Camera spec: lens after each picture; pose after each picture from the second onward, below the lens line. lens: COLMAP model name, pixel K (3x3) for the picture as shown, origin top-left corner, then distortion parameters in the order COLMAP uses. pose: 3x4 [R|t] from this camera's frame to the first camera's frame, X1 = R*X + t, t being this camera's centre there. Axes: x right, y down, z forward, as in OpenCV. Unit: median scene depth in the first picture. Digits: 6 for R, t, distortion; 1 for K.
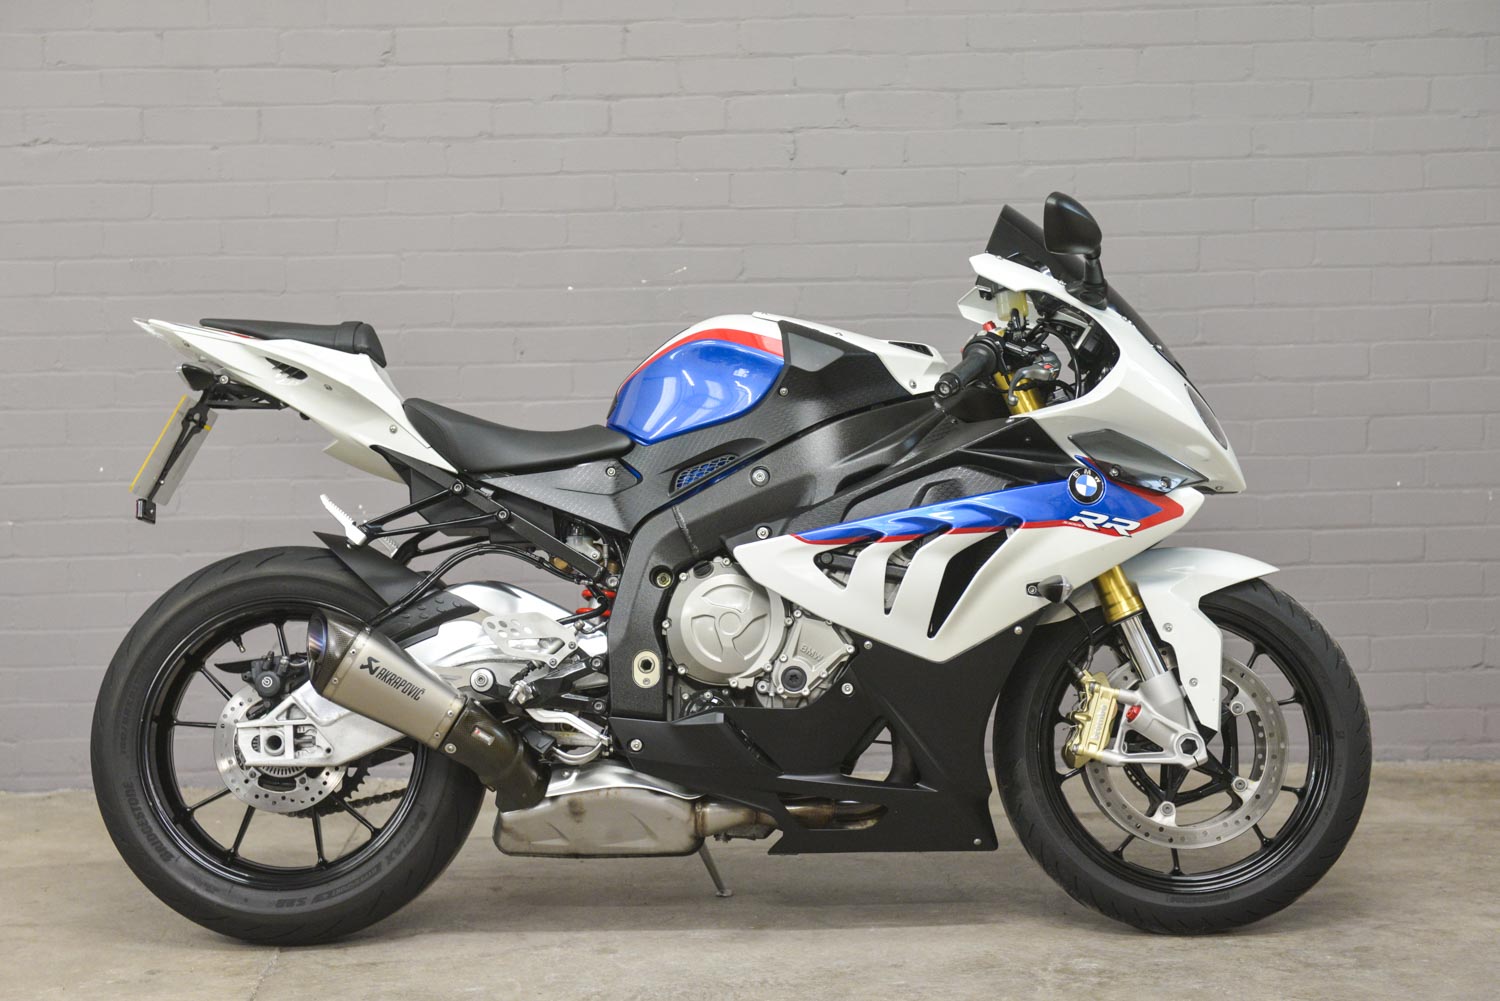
lens RADIAL K [[2506.3, 0, 751.7], [0, 2506.3, 506.9], [0, 0, 1]] dist [0.131335, 0.000000]
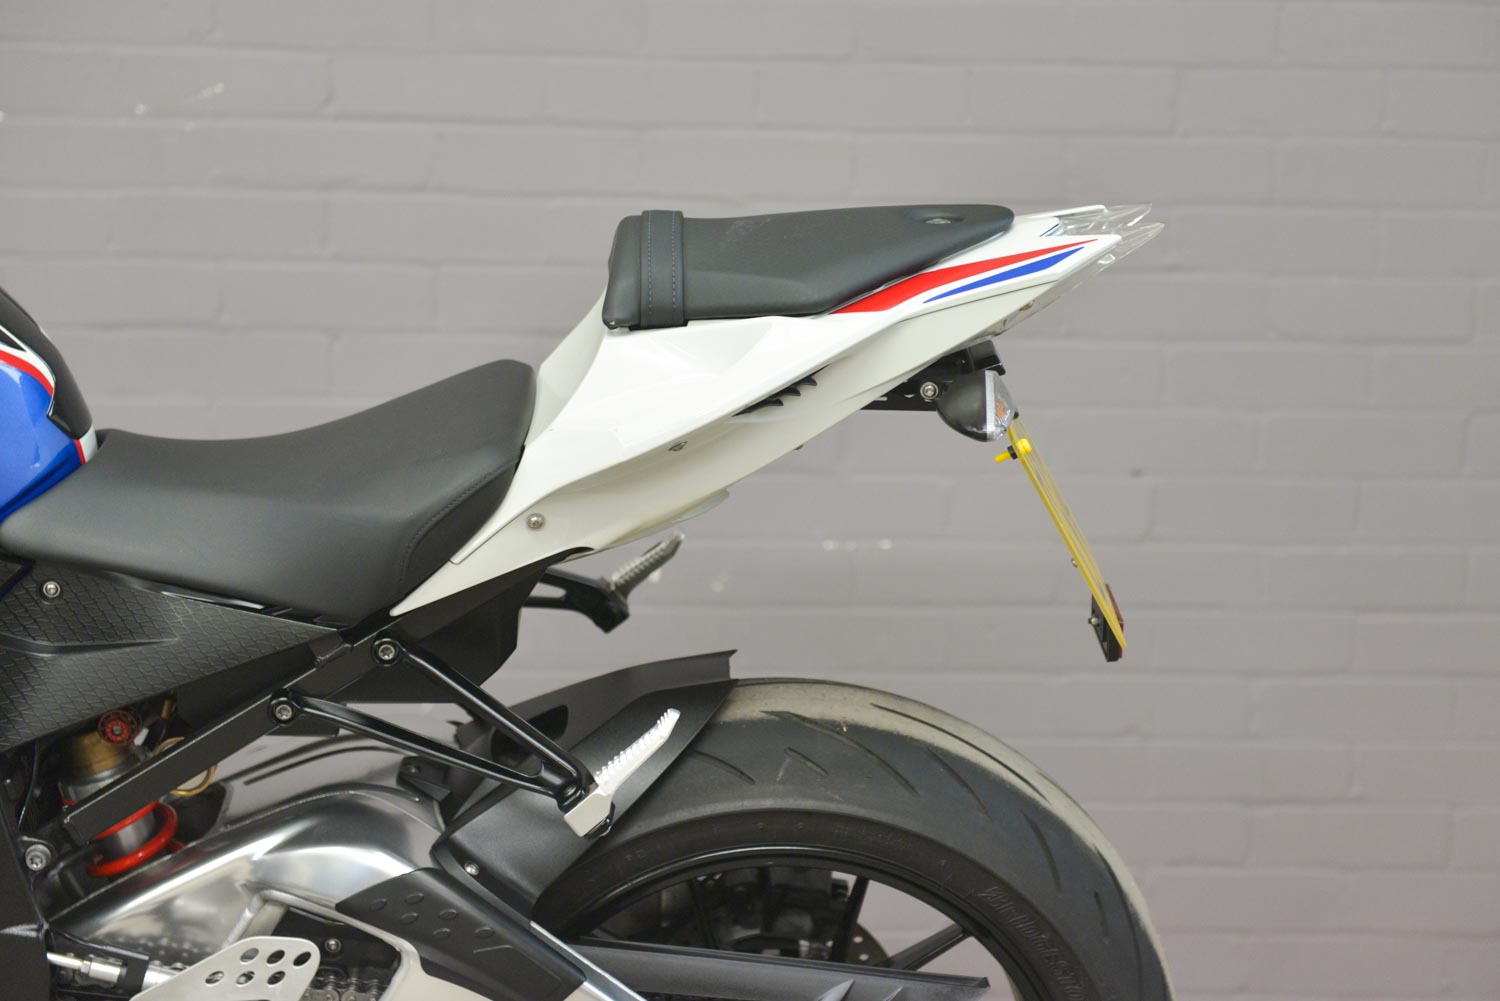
lens RADIAL K [[3023.1, 0, 747.8], [0, 3023.1, 488.7], [0, 0, 1]] dist [0.114136, 0.000000]
pose [[0.997553, 0.033141, 0.061552, 0.047806], [-0.034775, 0.999065, 0.025674, -0.030852], [-0.060644, -0.027752, 0.997774, 0.350024]]
